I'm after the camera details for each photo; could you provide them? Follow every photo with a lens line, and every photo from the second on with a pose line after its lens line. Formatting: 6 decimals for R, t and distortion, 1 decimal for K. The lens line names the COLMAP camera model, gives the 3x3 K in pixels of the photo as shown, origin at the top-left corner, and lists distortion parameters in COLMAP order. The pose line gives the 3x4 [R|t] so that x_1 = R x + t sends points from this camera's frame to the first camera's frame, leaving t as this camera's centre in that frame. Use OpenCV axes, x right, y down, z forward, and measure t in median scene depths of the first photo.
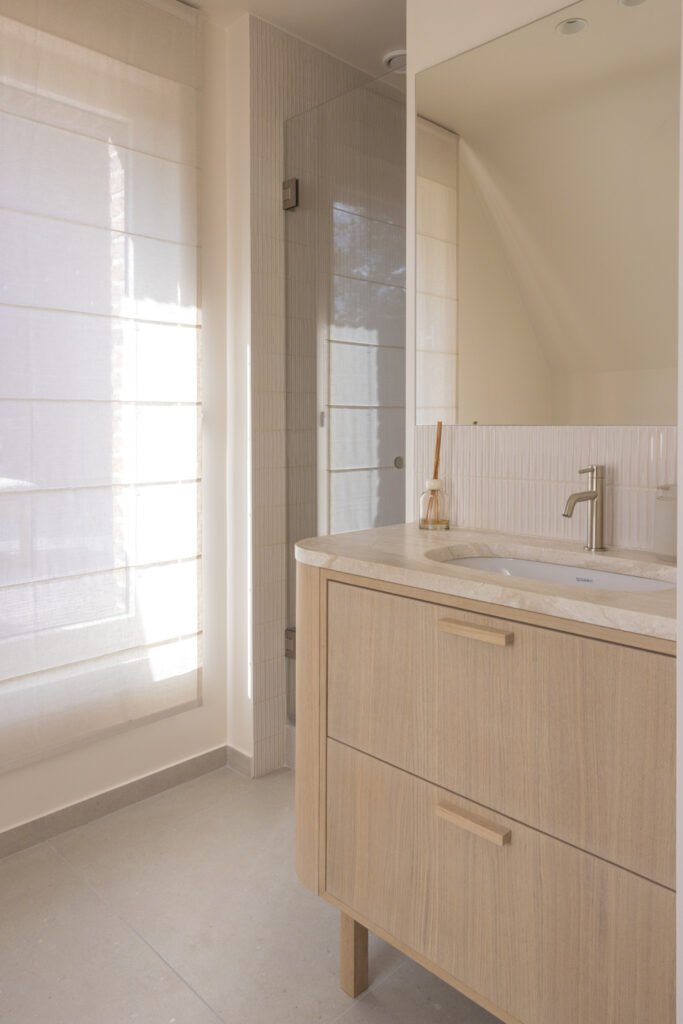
lens RADIAL K [[715.2, 0, 340.5], [0, 715.2, 449.1], [0, 0, 1]] dist [-0.002025, 0.001239]
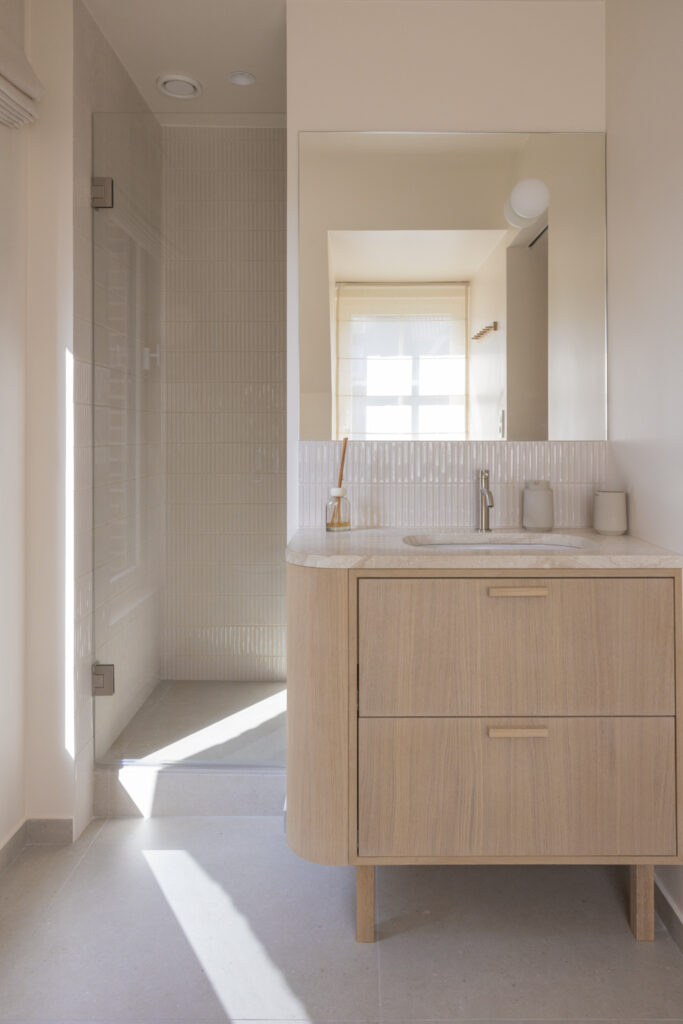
lens RADIAL K [[715.2, 0, 340.5], [0, 715.2, 449.1], [0, 0, 1]] dist [-0.002025, 0.001239]
pose [[0.702930, -0.010617, 0.711180, -0.848600], [0.024350, 0.999662, -0.009144, -0.012064], [-0.710842, 0.023745, 0.702951, 0.220227]]
